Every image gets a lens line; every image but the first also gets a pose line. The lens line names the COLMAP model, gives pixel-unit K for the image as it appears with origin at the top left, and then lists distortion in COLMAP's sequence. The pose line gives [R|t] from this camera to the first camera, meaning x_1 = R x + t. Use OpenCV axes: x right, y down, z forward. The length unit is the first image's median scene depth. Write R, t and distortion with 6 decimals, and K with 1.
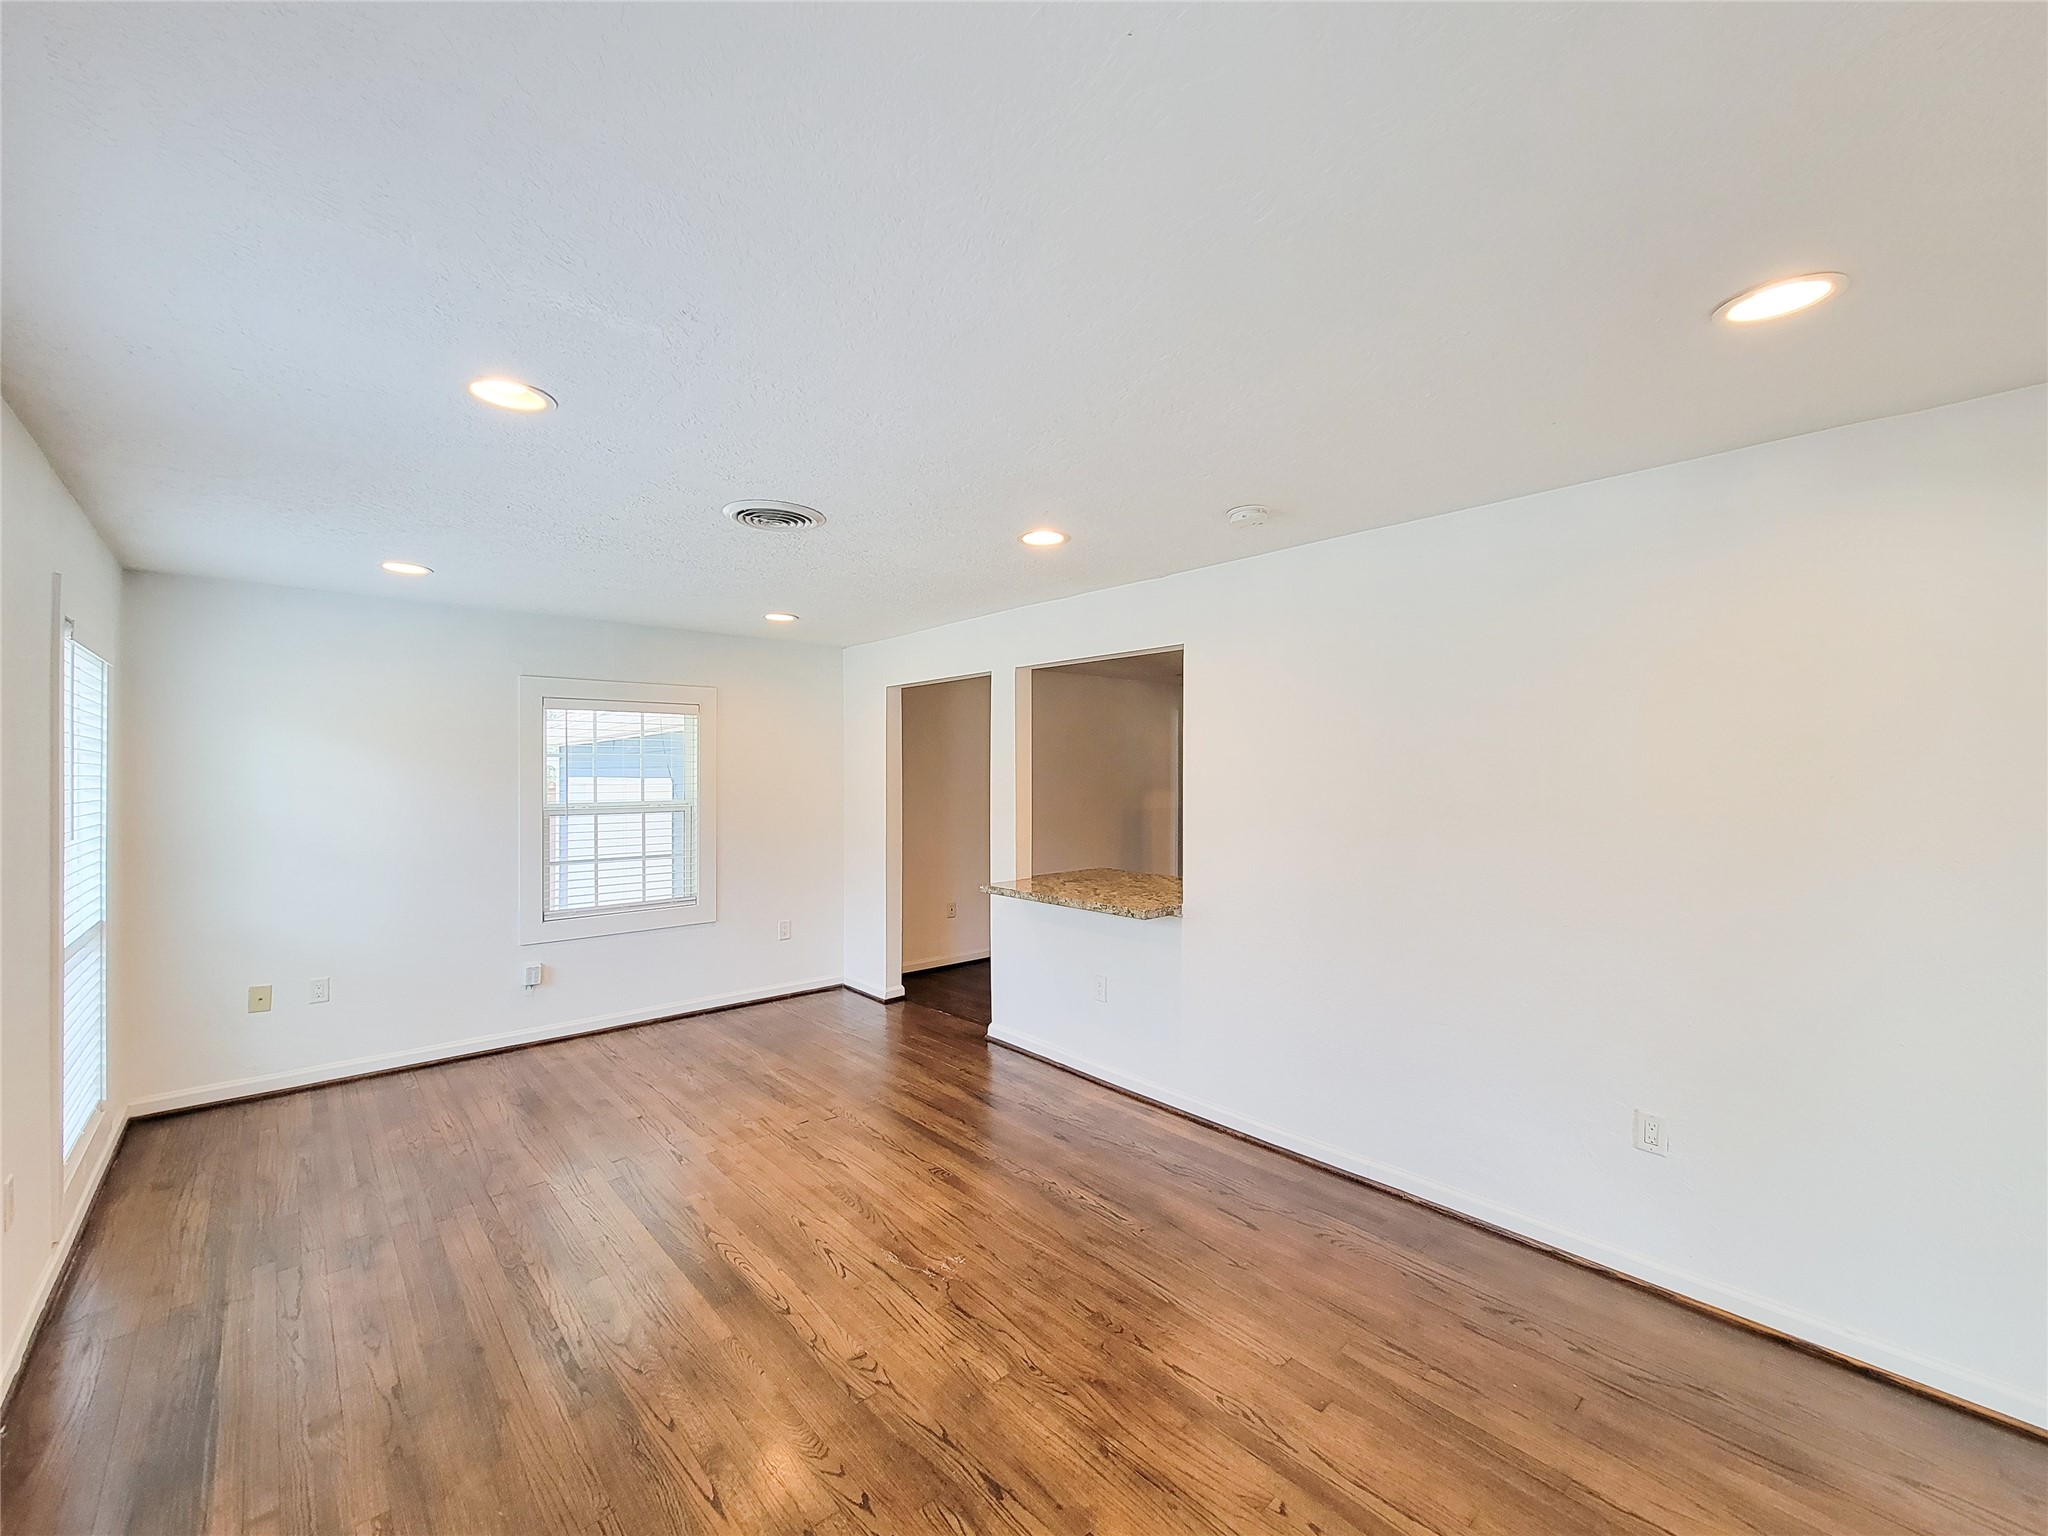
lens RADIAL K [[839.6, 0, 985.5], [0, 839.6, 778.3], [0, 0, 1]] dist [0.005426, -0.004549]
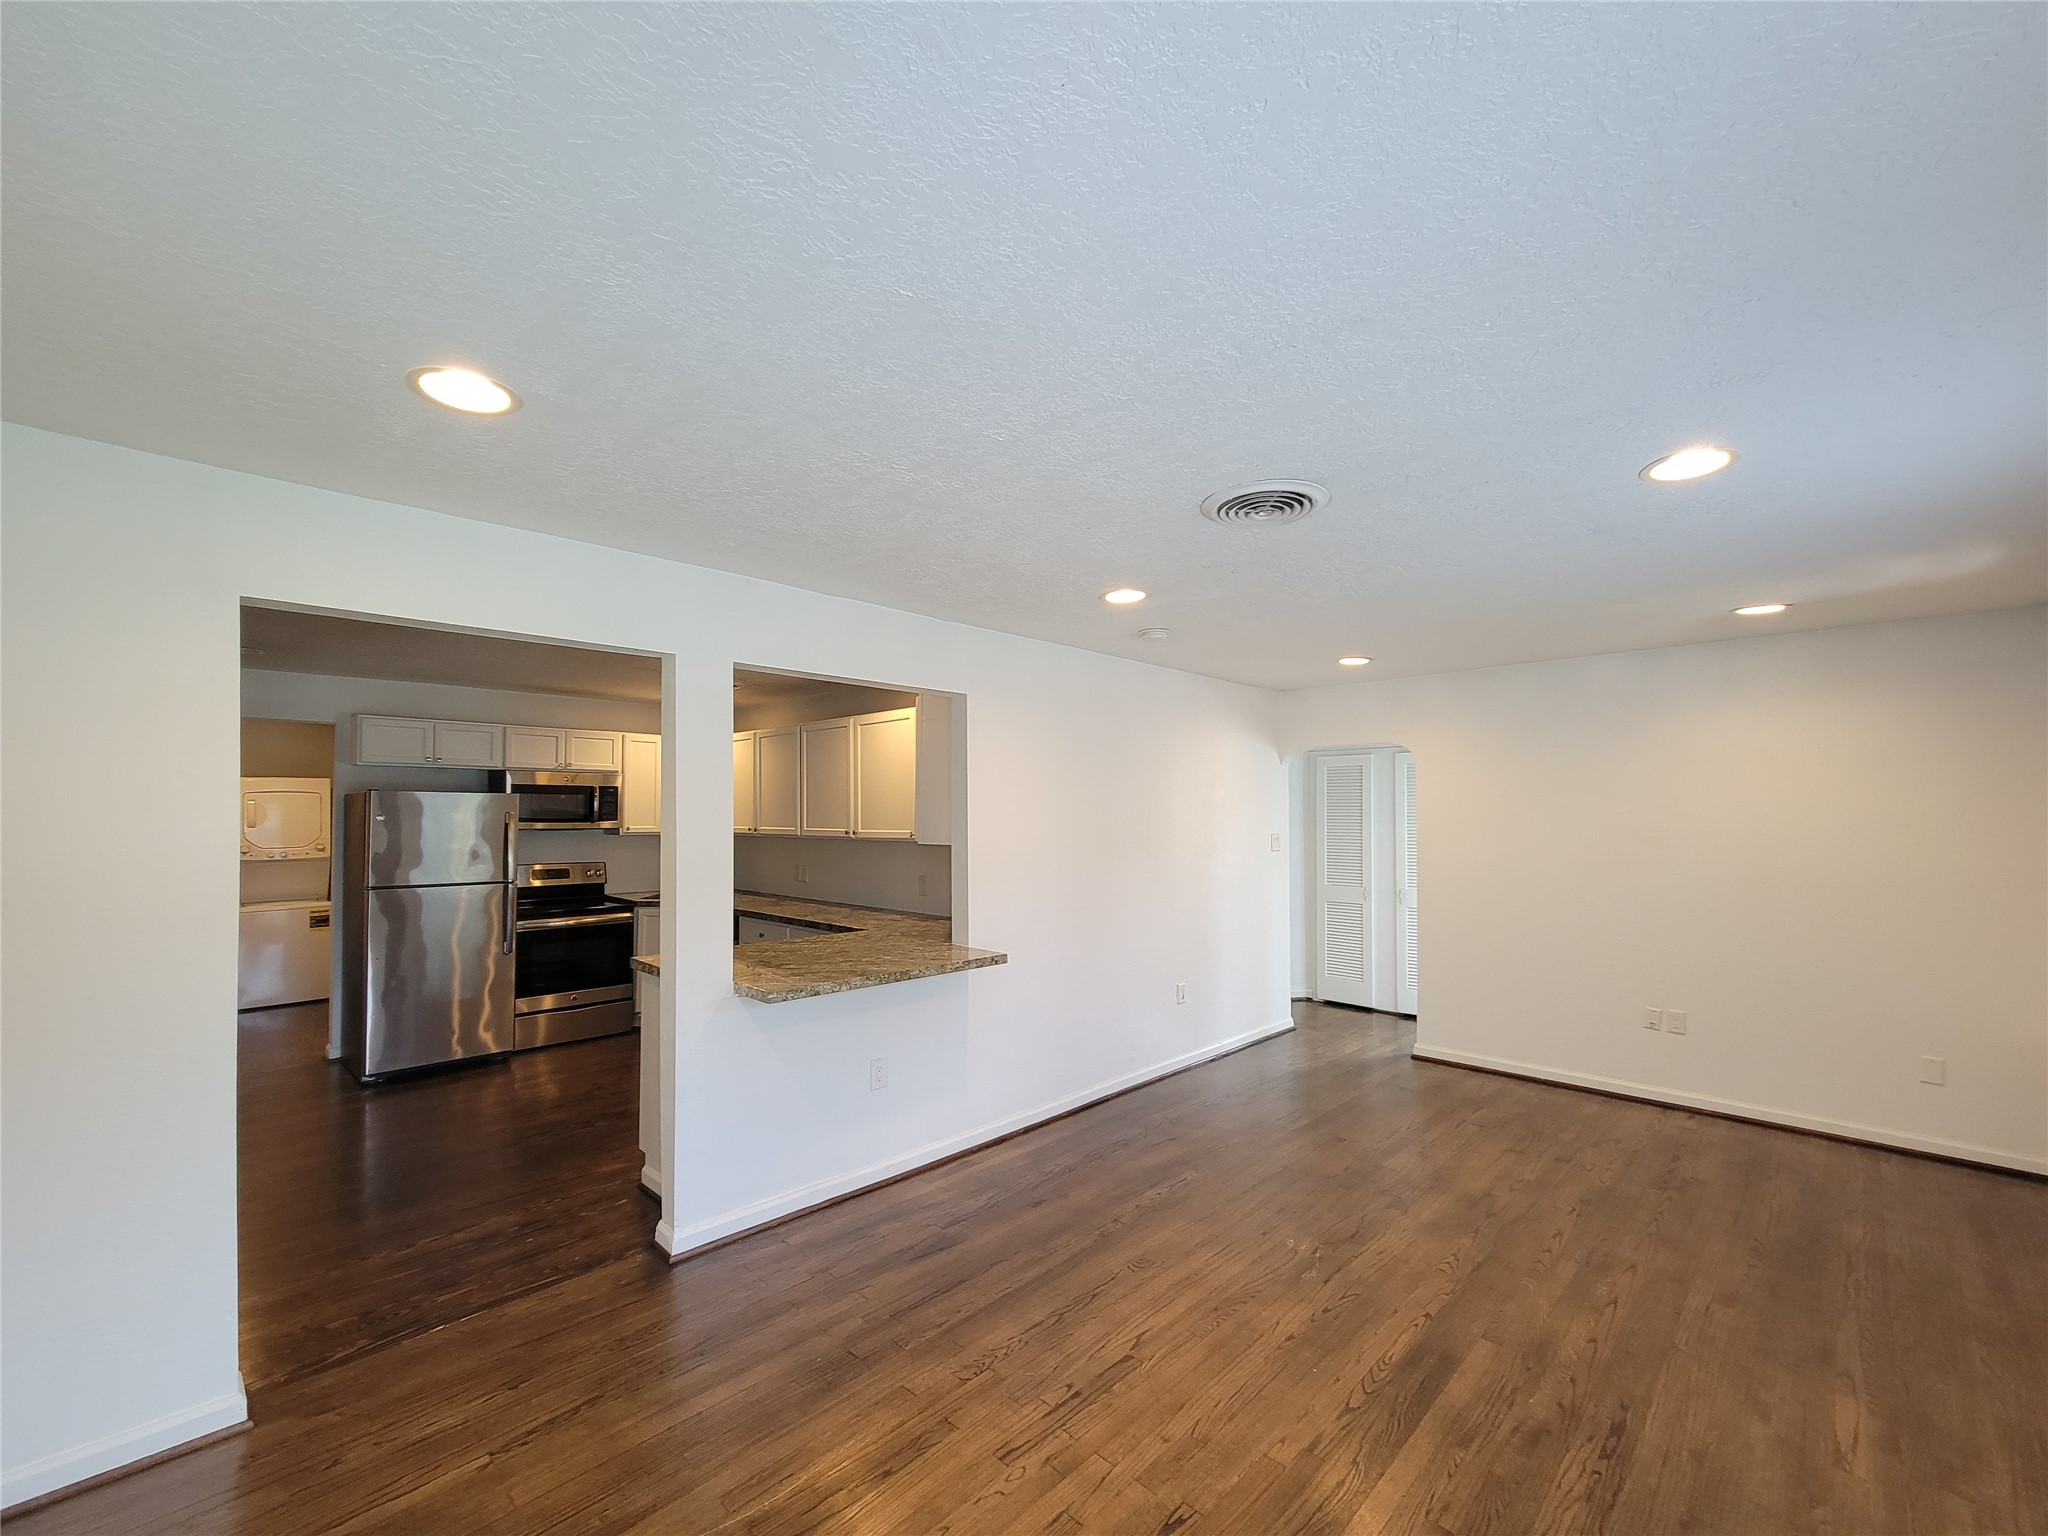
lens RADIAL K [[839.6, 0, 1064.2], [0, 839.6, 798.8], [0, 0, 1]] dist [0.005426, -0.004549]
pose [[-0.113048, 0.017058, 0.993443, -0.801062], [0.007071, 0.999841, -0.016363, -0.012828], [-0.993564, 0.005175, -0.113151, 0.996212]]
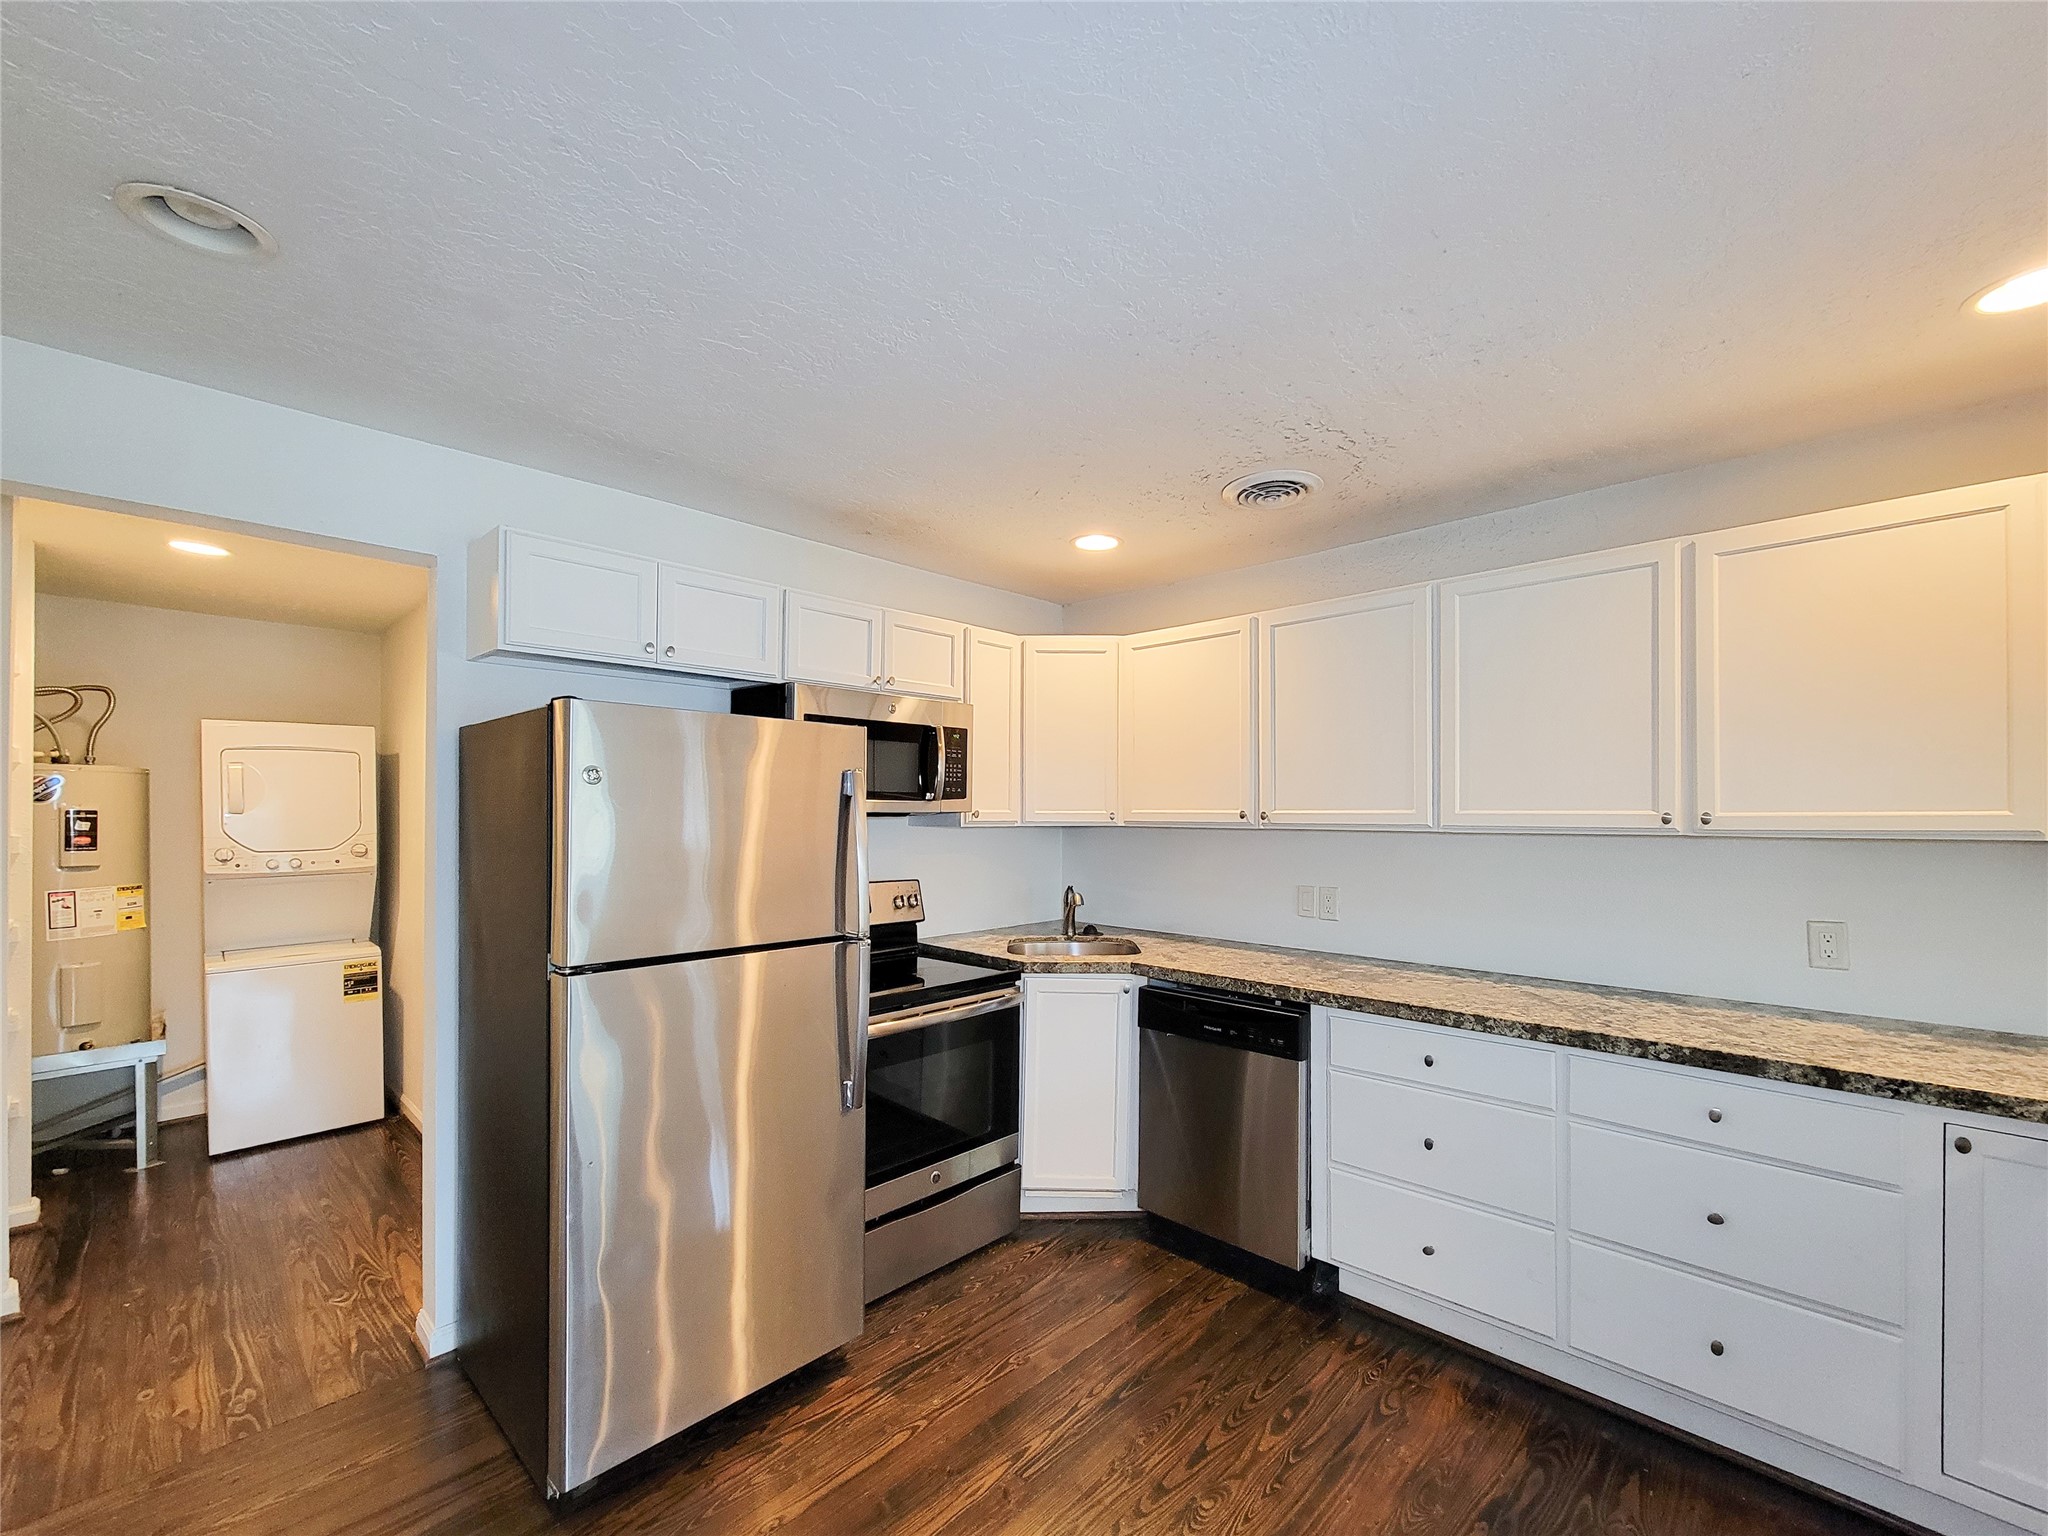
lens RADIAL K [[839.6, 0, 1058.8], [0, 839.6, 814.8], [0, 0, 1]] dist [0.005426, -0.004549]
pose [[-0.112752, -0.006345, 0.993603, 0.086369], [0.006415, 0.999954, 0.007114, 0.007090], [-0.993602, 0.007176, -0.112706, 1.666383]]
